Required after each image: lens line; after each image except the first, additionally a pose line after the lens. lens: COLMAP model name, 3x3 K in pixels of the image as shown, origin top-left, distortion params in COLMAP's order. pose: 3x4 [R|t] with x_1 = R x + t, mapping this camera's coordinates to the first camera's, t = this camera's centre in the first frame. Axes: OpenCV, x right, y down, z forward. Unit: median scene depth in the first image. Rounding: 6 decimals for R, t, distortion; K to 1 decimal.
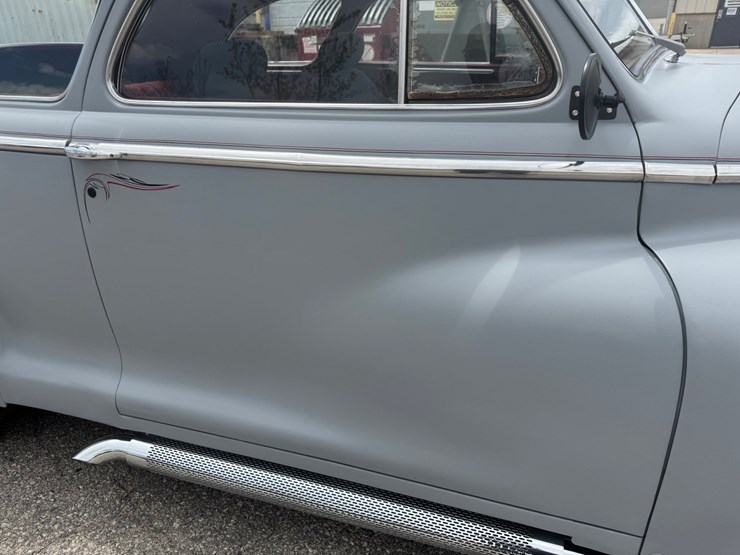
lens RADIAL K [[516.1, 0, 370.0], [0, 516.1, 277.5], [0, 0, 1]] dist [-0.000488, -0.002410]
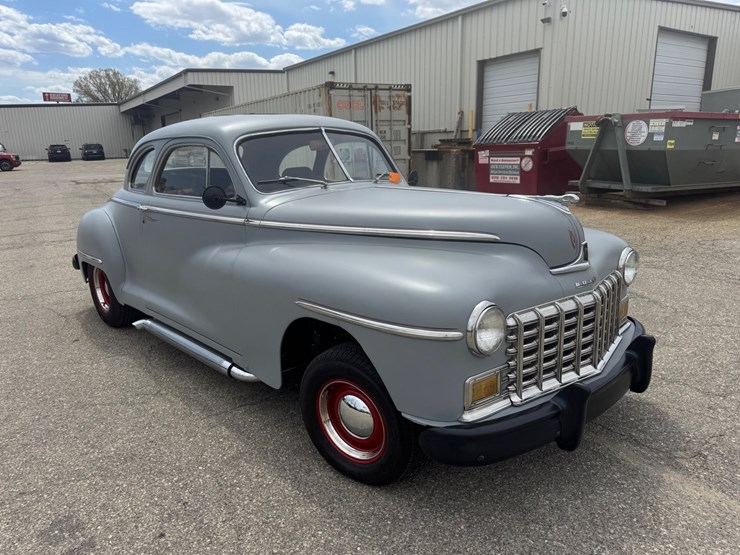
lens RADIAL K [[529.1, 0, 370.0], [0, 529.1, 277.5], [0, 0, 1]] dist [-0.005646, -0.009150]
pose [[0.877320, 0.108835, -0.467402, 1.672458], [-0.193435, 0.971520, -0.136863, 0.253859], [0.439195, 0.210484, 0.873387, -0.833558]]
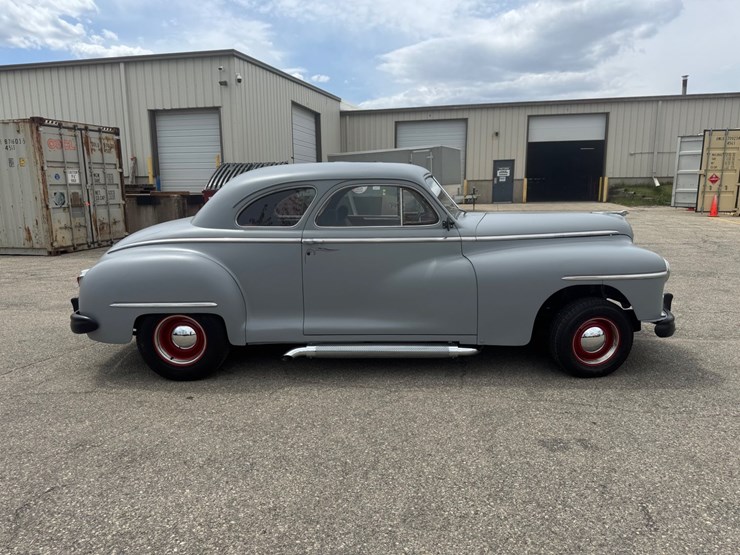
lens RADIAL K [[521.1, 0, 365.7], [0, 521.1, 288.5], [0, 0, 1]] dist [-0.004582, -0.039363]
pose [[0.955981, -0.044583, 0.290023, -0.932705], [0.115475, 0.965797, -0.232167, 0.685379], [-0.269753, 0.255437, 0.928432, -1.676830]]
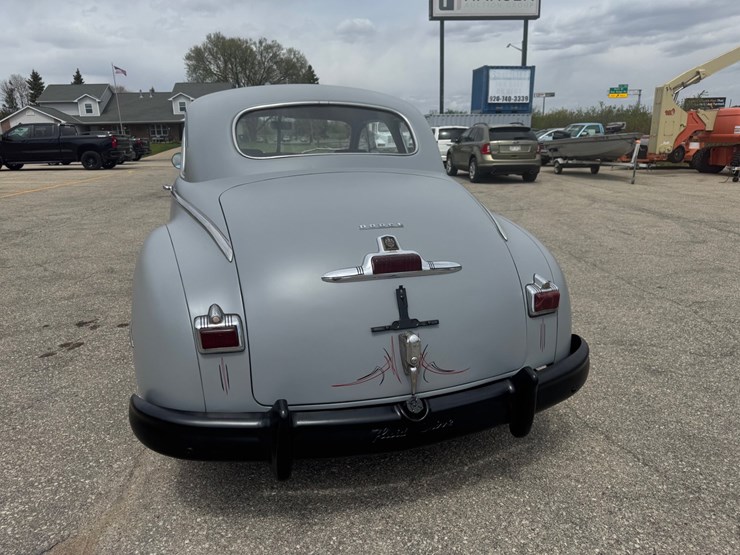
lens RADIAL K [[527.2, 0, 370.0], [0, 527.2, 277.5], [0, 0, 1]] dist [0.021651, -0.041375]
pose [[-0.601290, -0.164412, 0.781933, -2.384223], [0.362981, 0.815593, 0.450614, -1.049549], [-0.711825, 0.554776, -0.430729, 2.310323]]
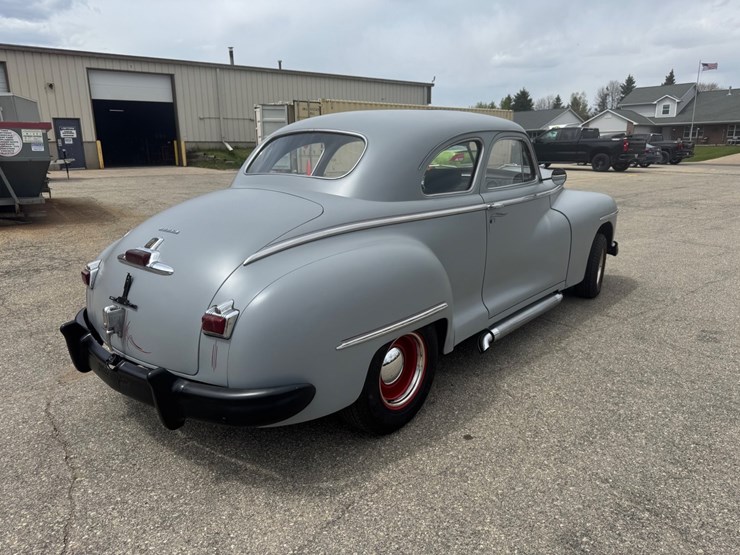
lens RADIAL K [[529.1, 0, 370.0], [0, 529.1, 277.5], [0, 0, 1]] dist [-0.005646, -0.009150]
pose [[0.351546, -0.198961, 0.914784, -2.750433], [0.390957, 0.919069, 0.049650, -0.229048], [-0.850628, 0.340188, 0.400880, 0.416035]]
